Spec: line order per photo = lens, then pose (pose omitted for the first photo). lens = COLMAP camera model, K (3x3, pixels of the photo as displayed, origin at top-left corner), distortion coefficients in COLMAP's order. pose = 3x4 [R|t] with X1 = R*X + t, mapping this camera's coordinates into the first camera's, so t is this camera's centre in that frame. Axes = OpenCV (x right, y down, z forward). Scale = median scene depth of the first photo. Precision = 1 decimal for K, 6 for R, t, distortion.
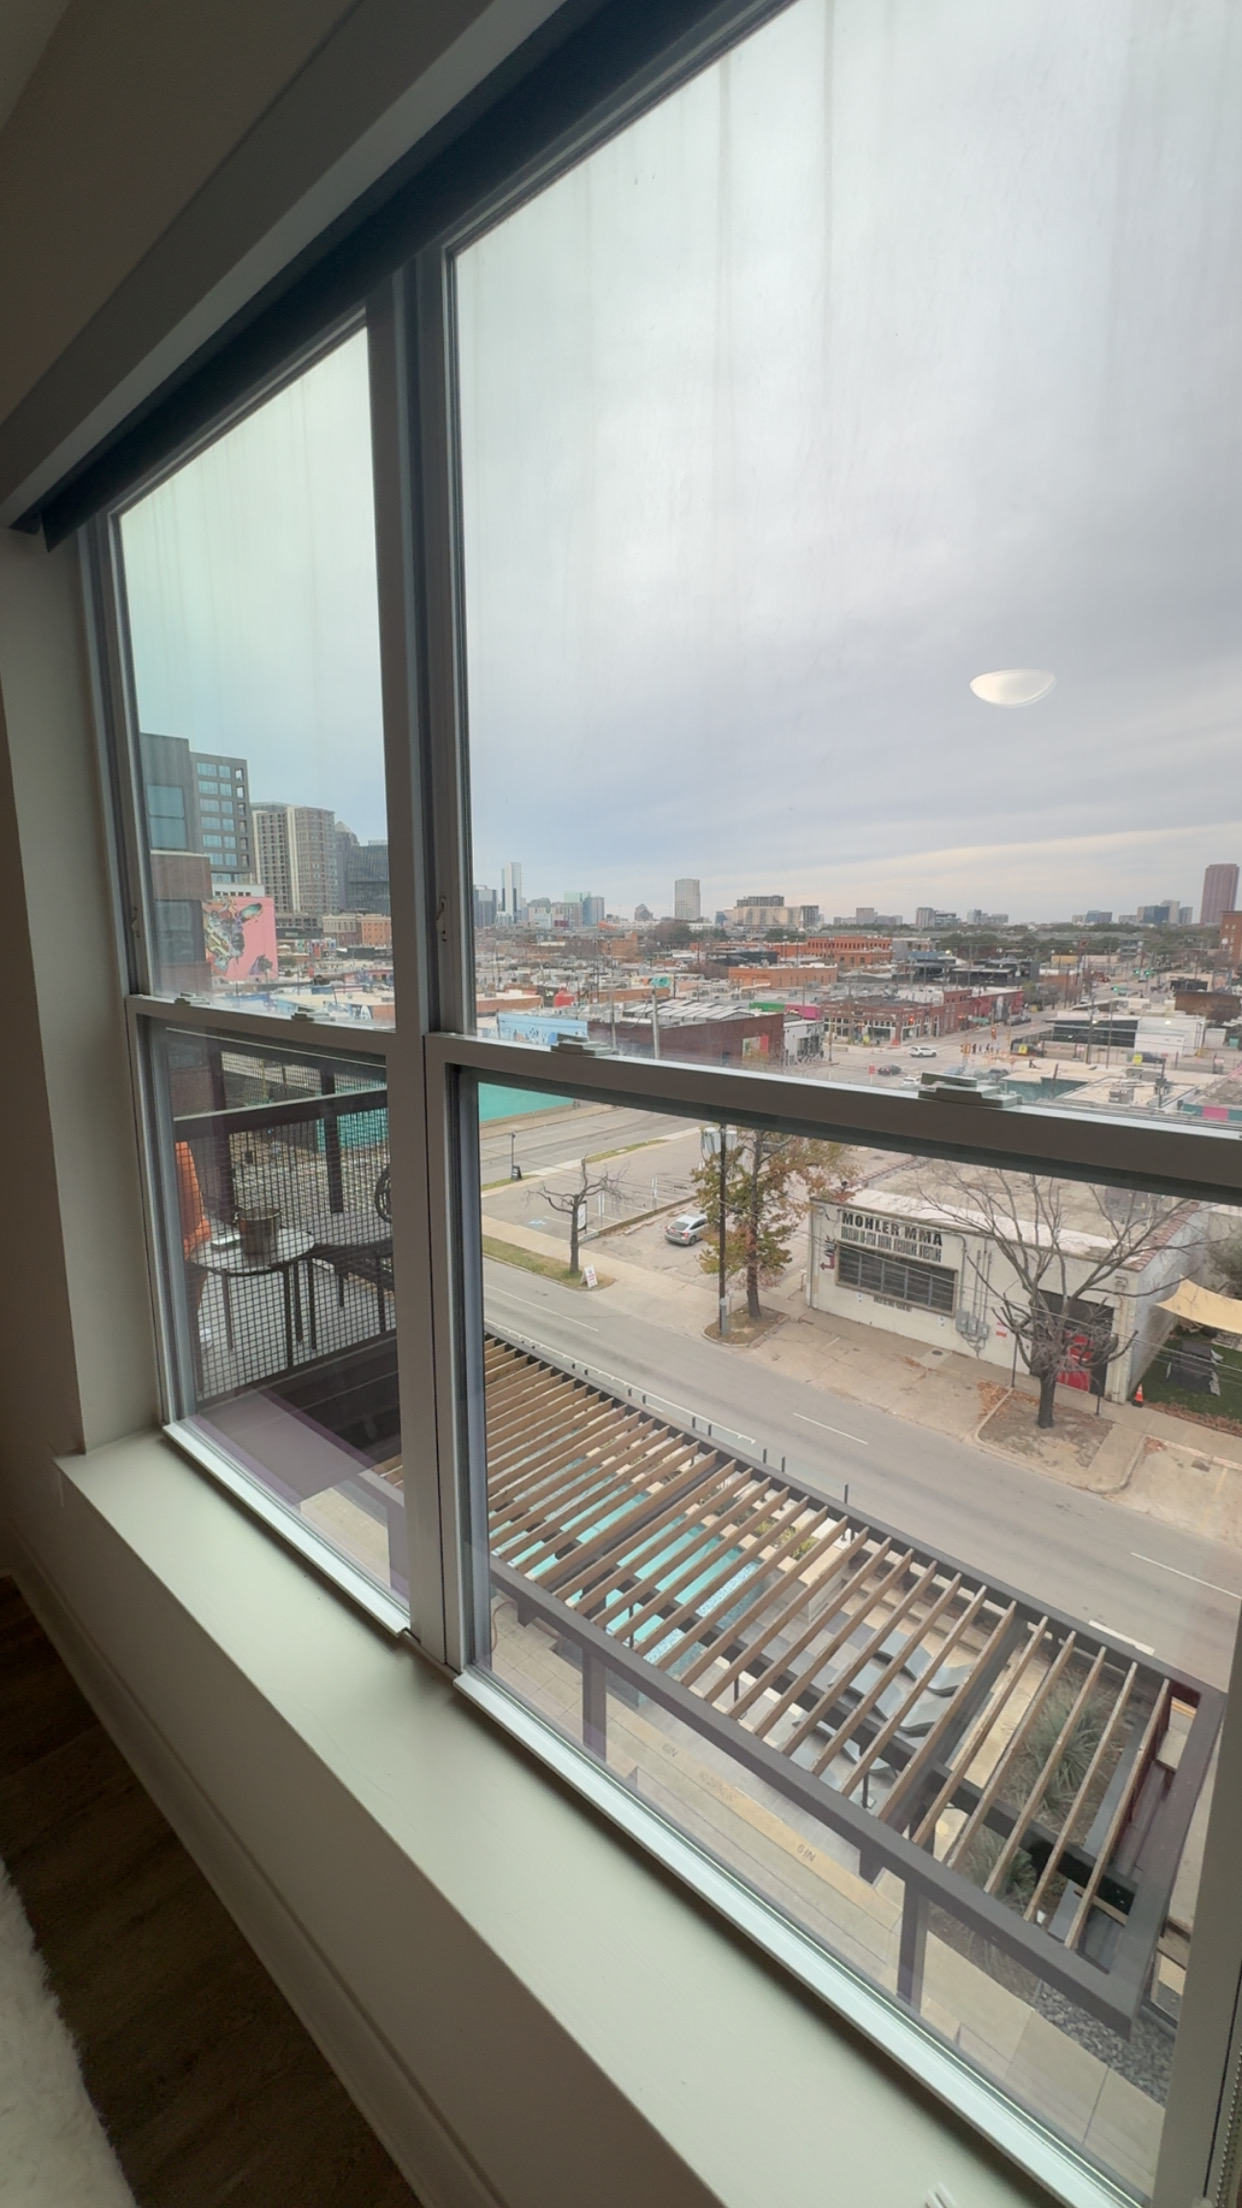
lens RADIAL K [[919.4, 0, 621.0], [0, 919.4, 1104.0], [0, 0, 1]] dist [-0.000700, -0.000493]
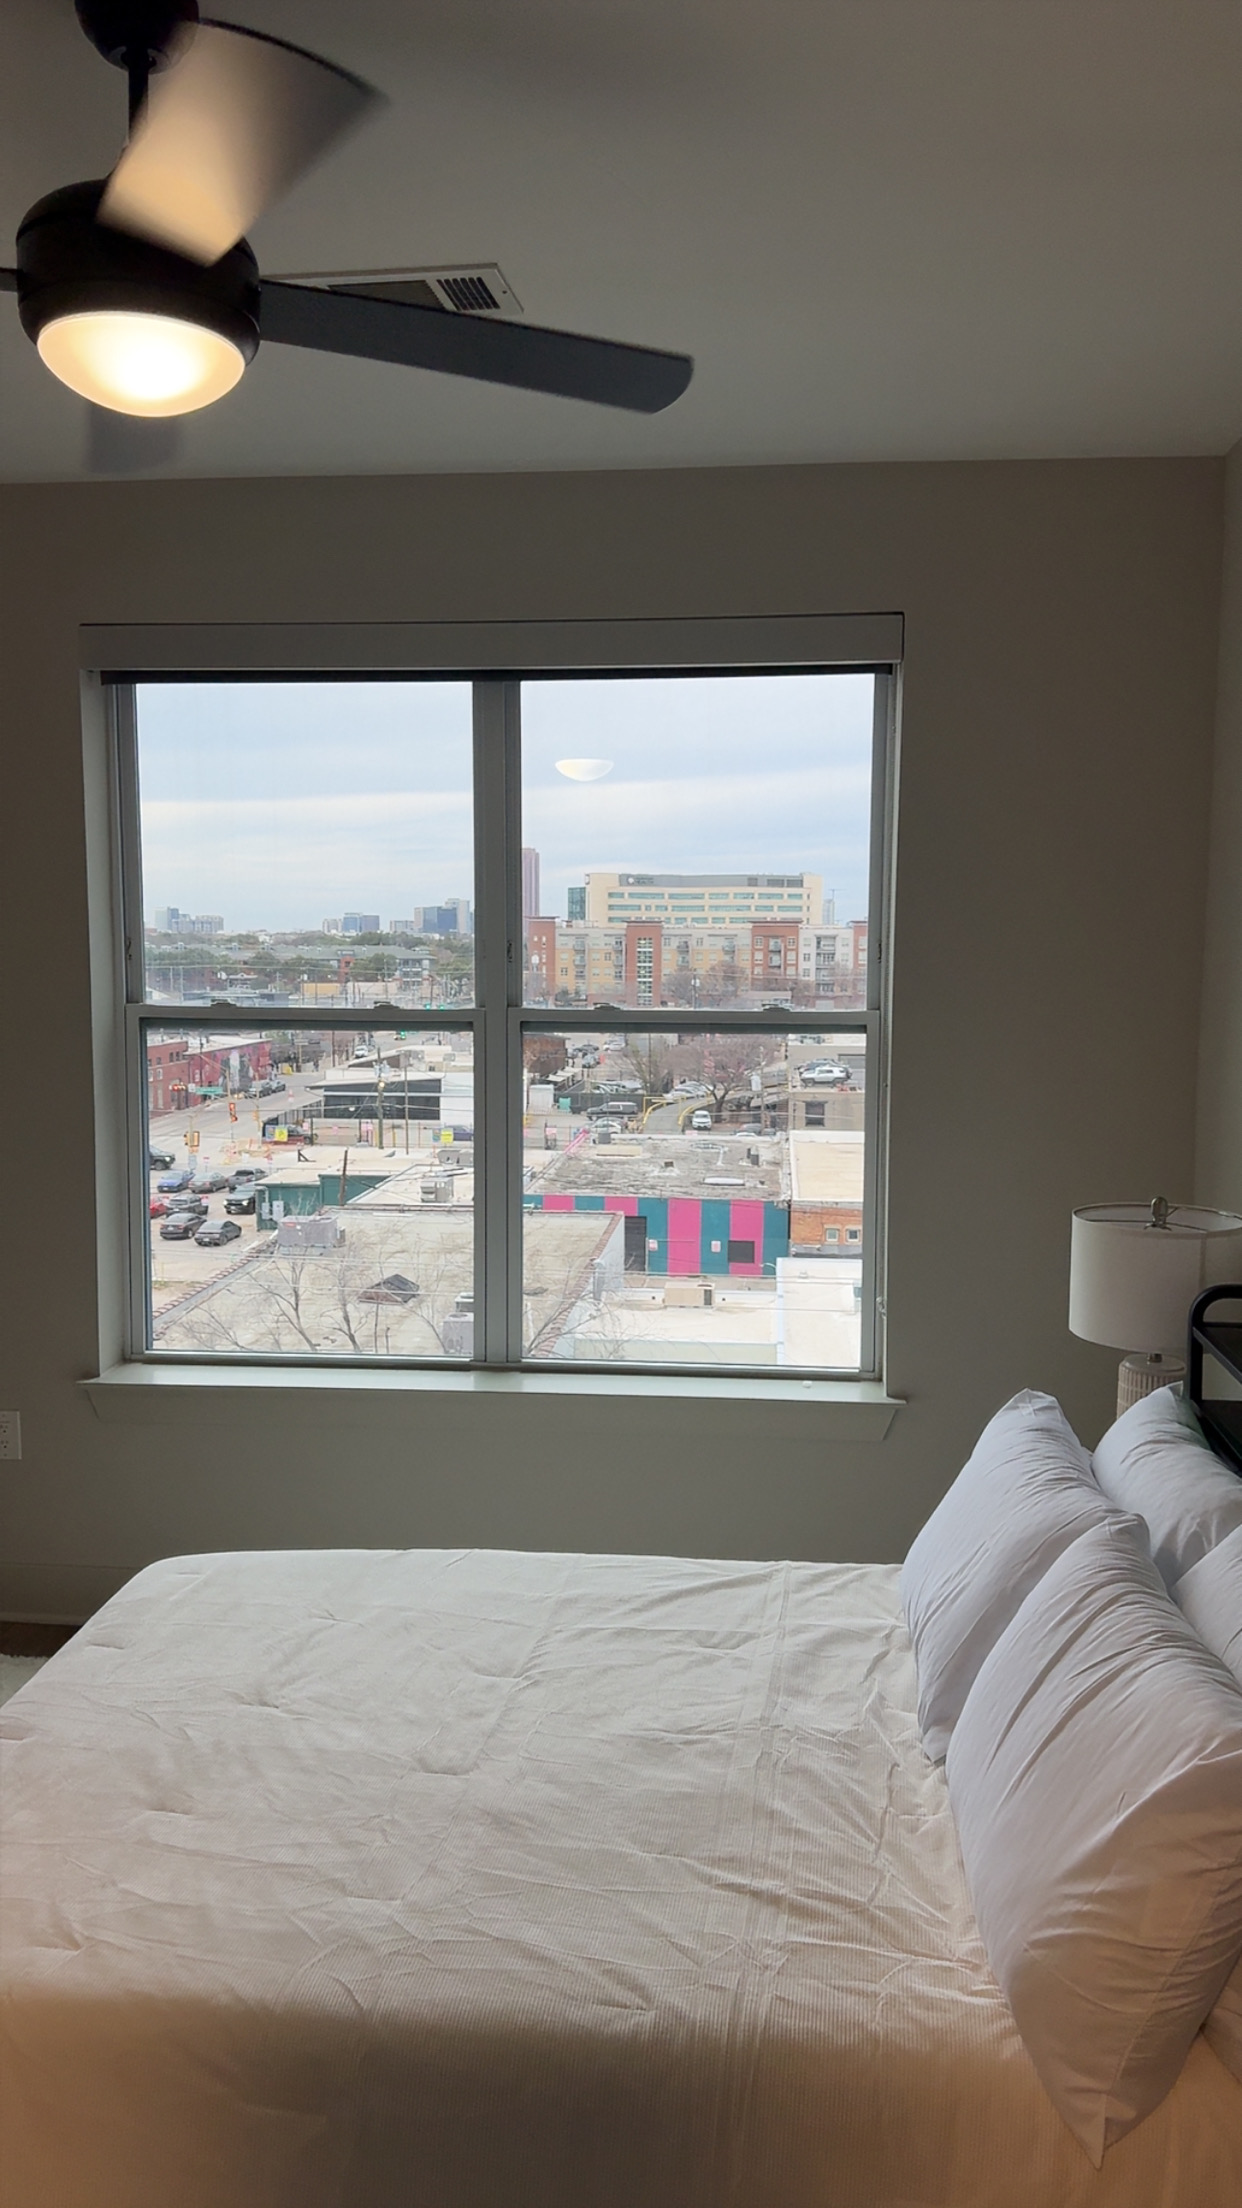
lens RADIAL K [[1591.0, 0, 621.0], [0, 1591.0, 1104.0], [0, 0, 1]] dist [-0.005385, -0.007258]
pose [[0.810372, -0.057642, 0.583073, -1.655508], [0.107737, 0.992840, -0.051586, 0.257640], [-0.575925, 0.104622, 0.810780, -1.411473]]
